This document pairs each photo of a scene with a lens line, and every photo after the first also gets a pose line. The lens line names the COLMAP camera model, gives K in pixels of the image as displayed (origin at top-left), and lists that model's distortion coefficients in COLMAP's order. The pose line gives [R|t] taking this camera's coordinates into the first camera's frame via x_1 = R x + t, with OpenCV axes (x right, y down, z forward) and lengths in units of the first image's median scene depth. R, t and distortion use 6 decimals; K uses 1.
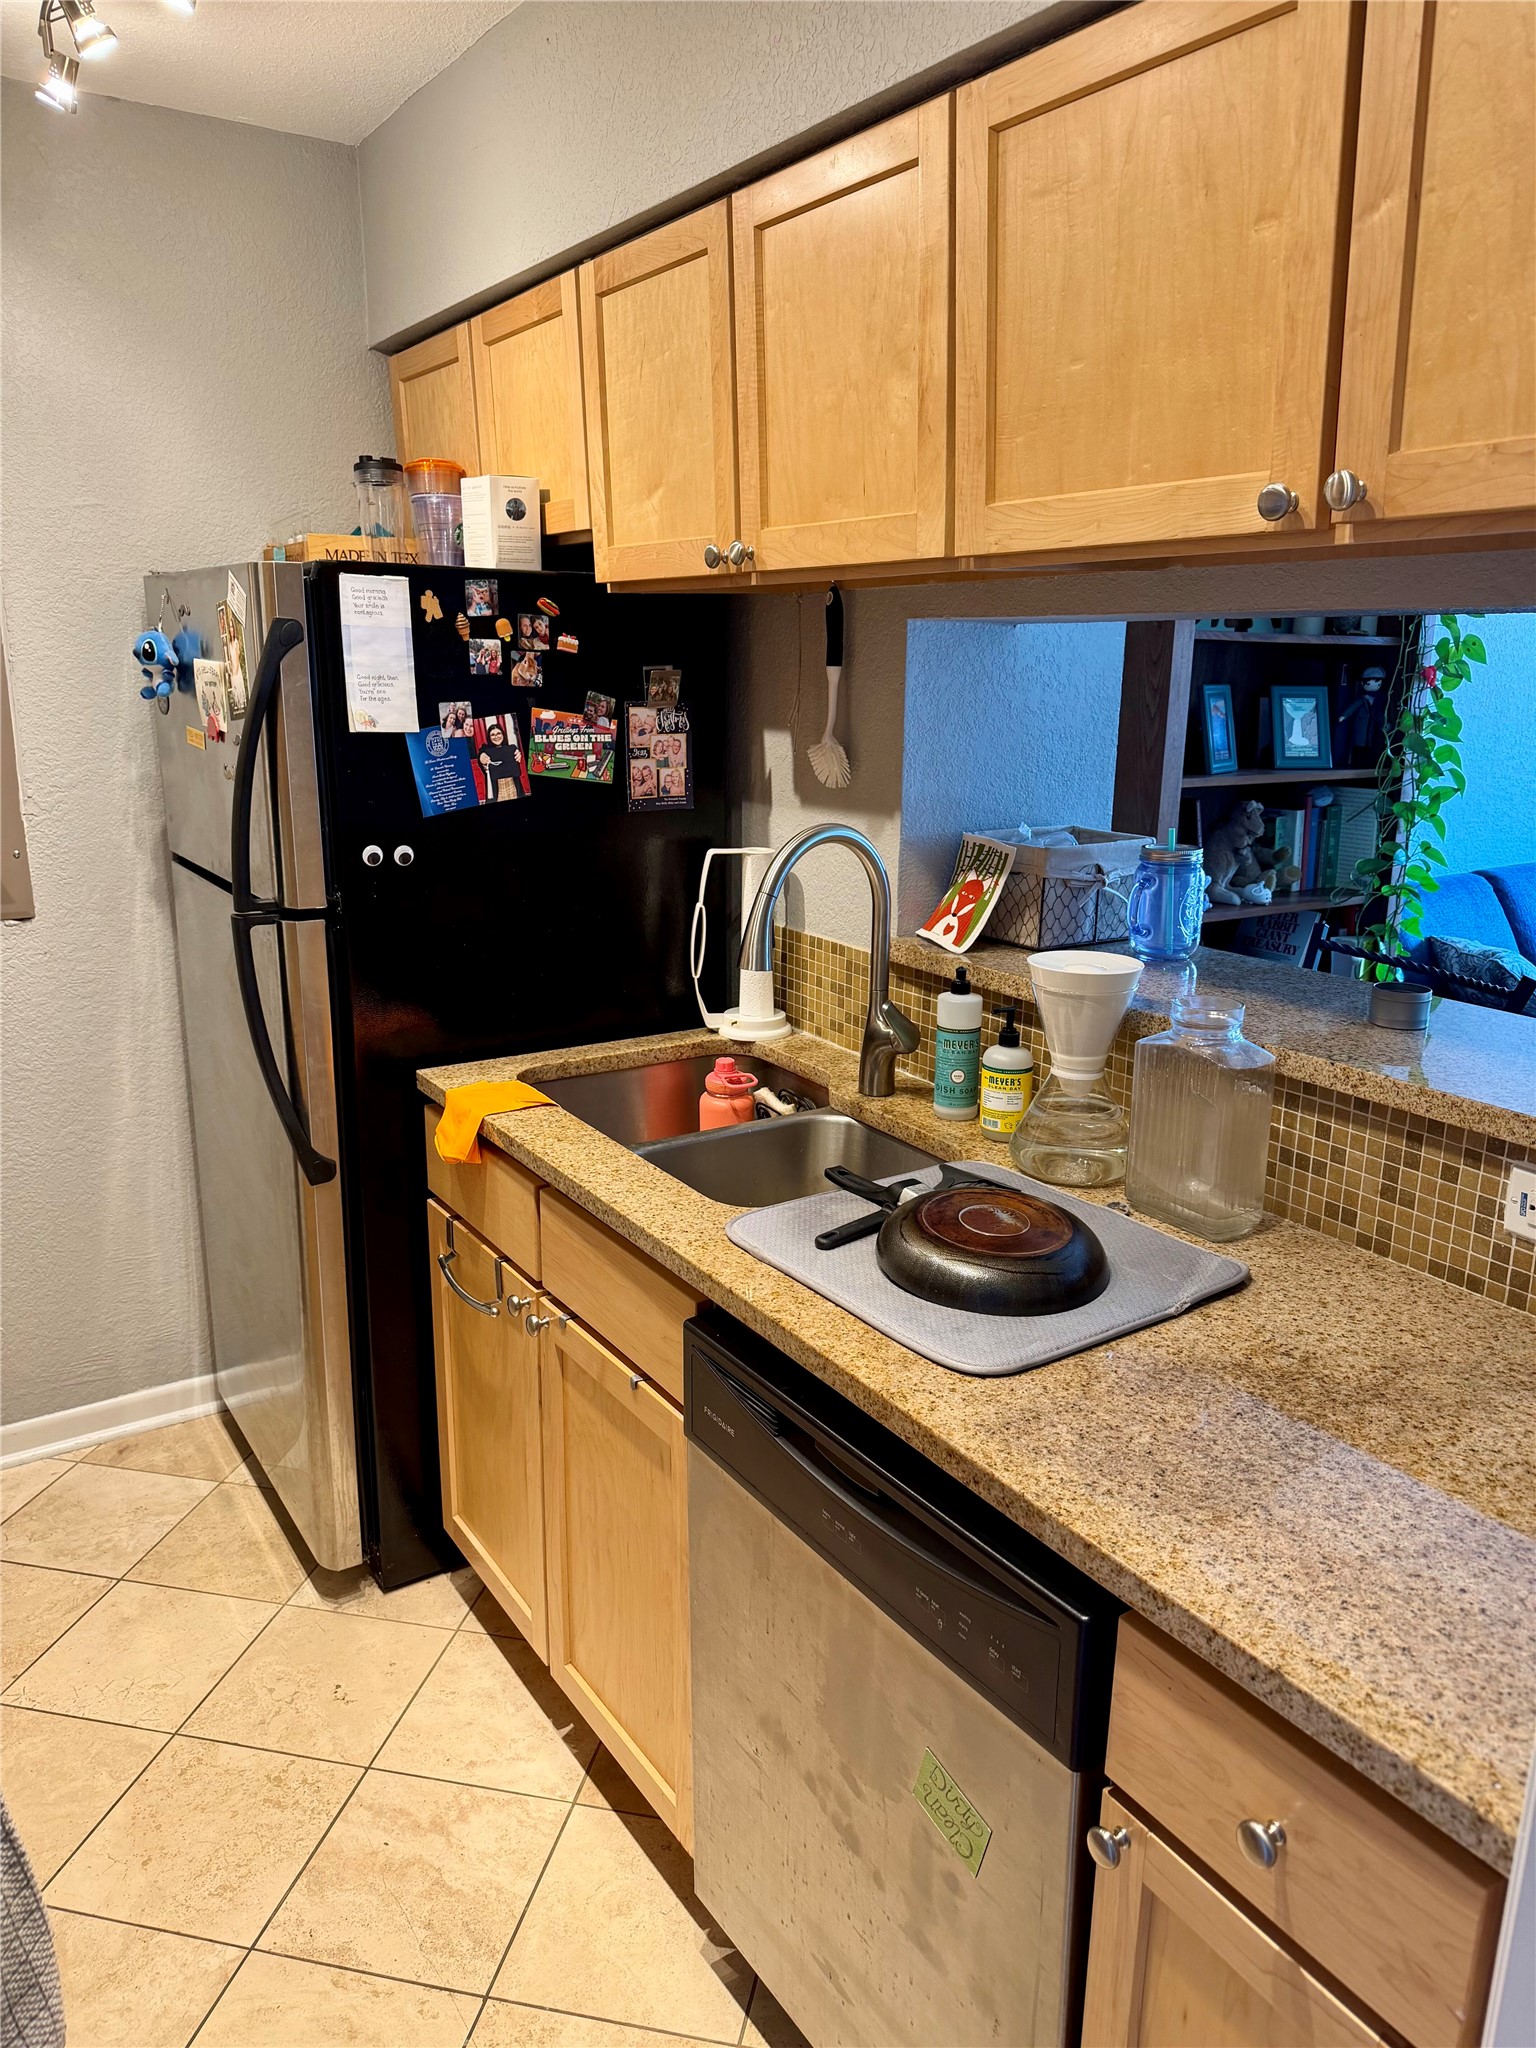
lens RADIAL K [[1397.0, 0, 780.1], [0, 1397.0, 1036.7], [0, 0, 1]] dist [0.127097, -0.252603]
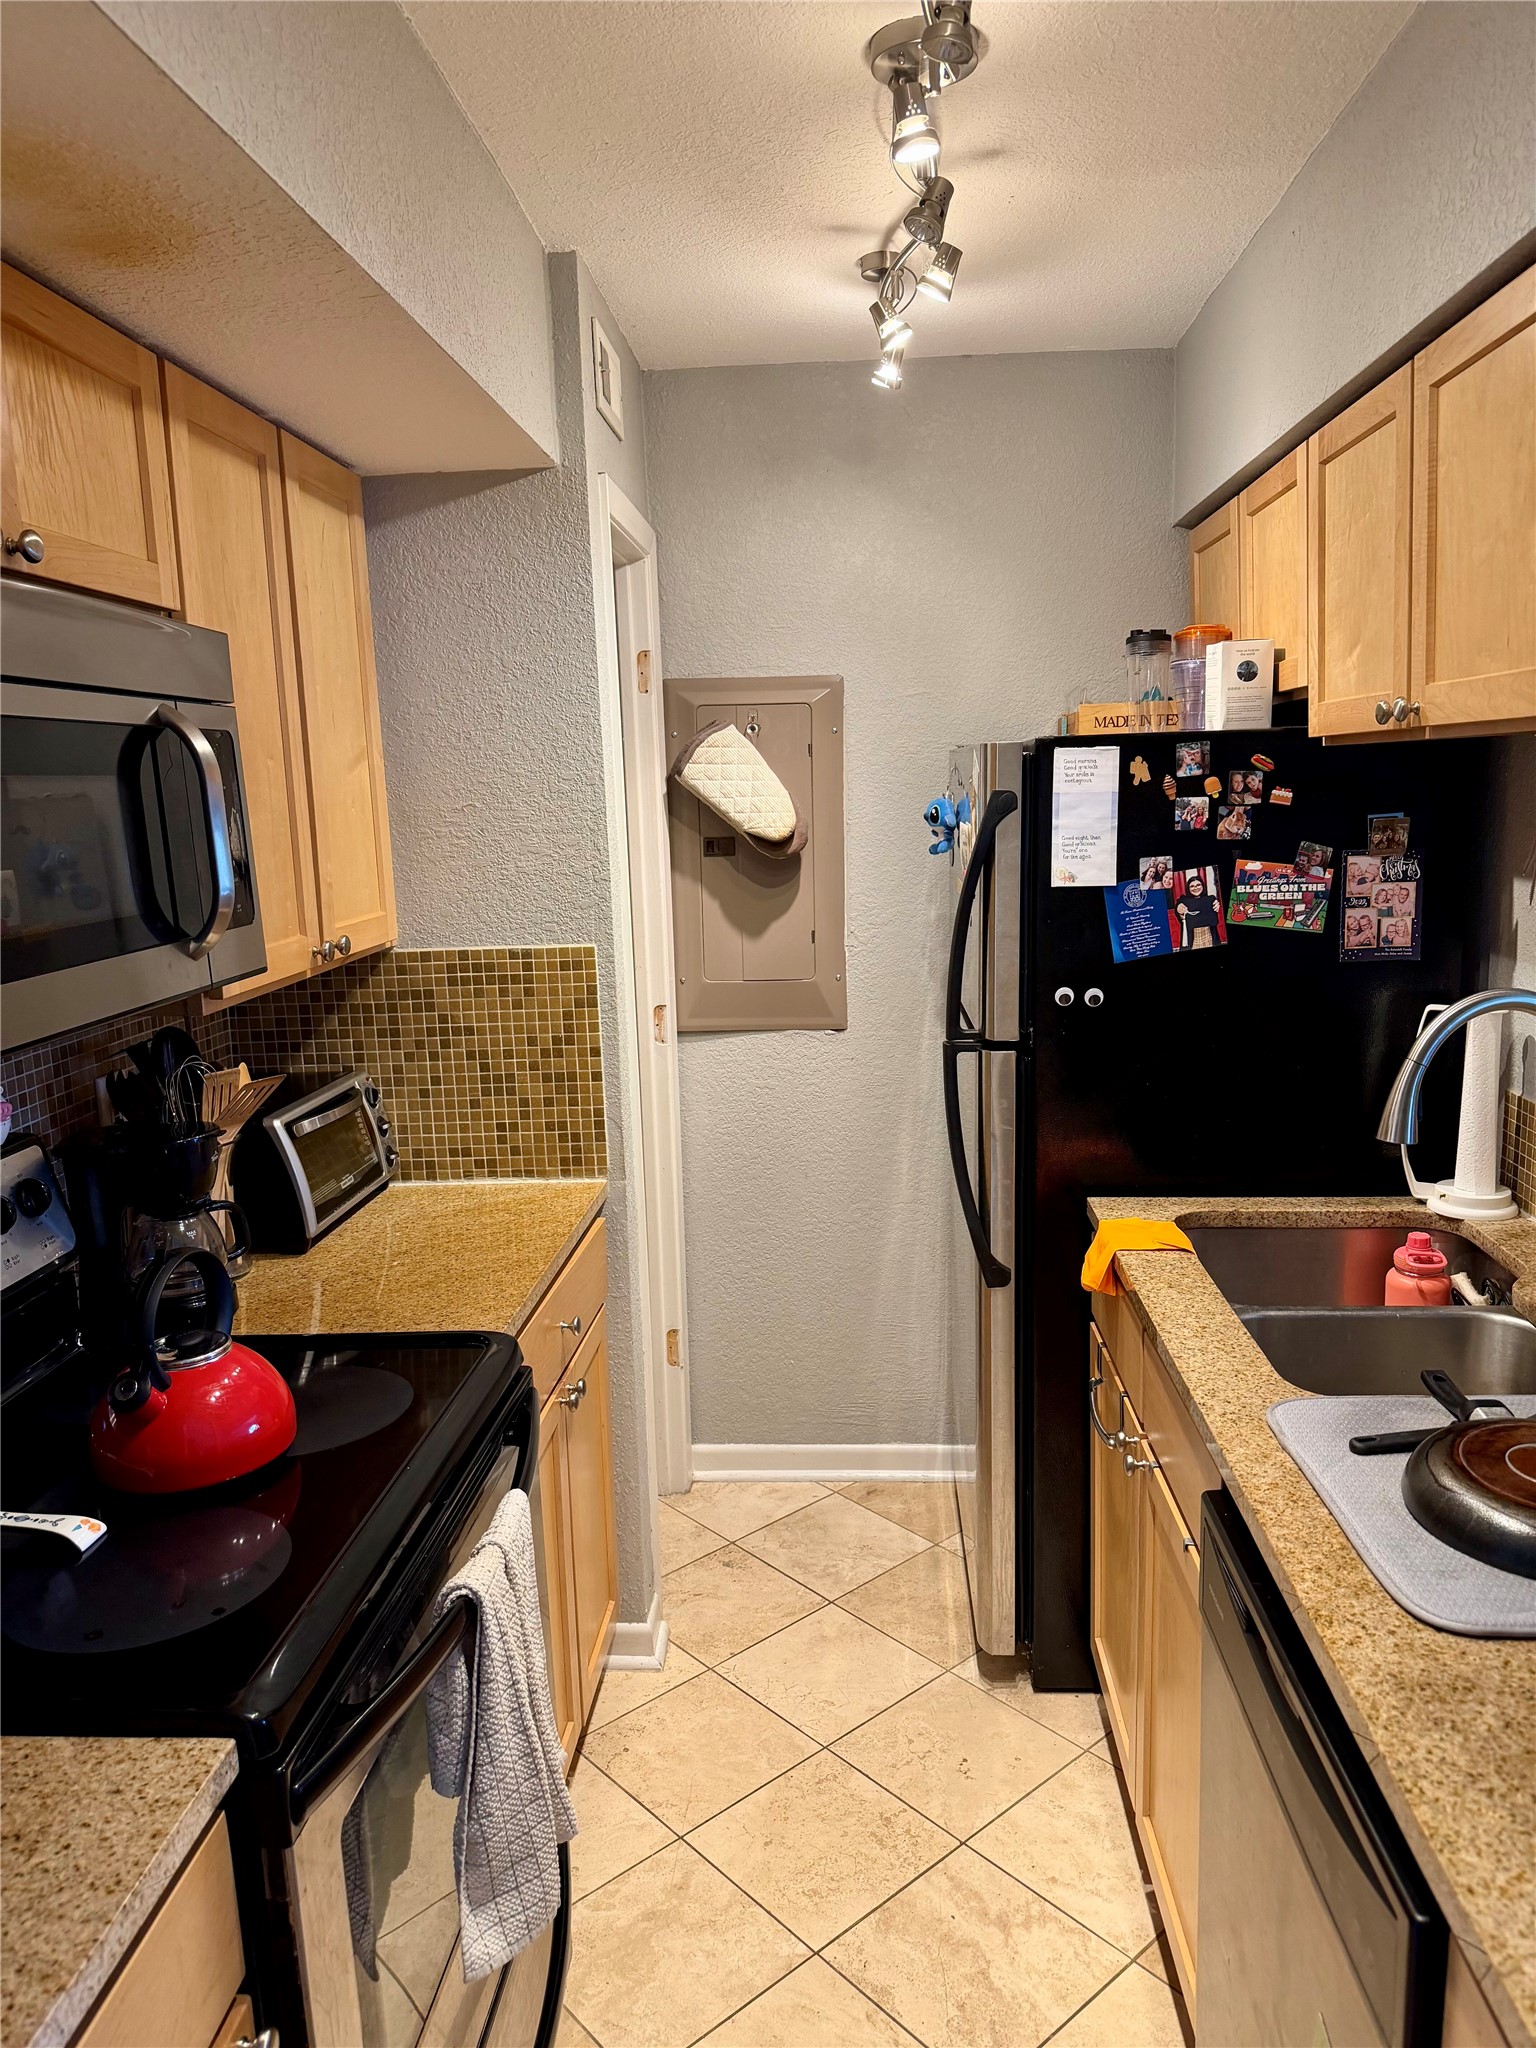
lens RADIAL K [[1397.0, 0, 780.1], [0, 1397.0, 1036.7], [0, 0, 1]] dist [0.127097, -0.252603]
pose [[0.798215, 0.070891, -0.598186, 0.180306], [-0.119217, 0.992000, -0.041520, -0.024565], [0.590457, 0.104455, 0.800281, 0.000788]]
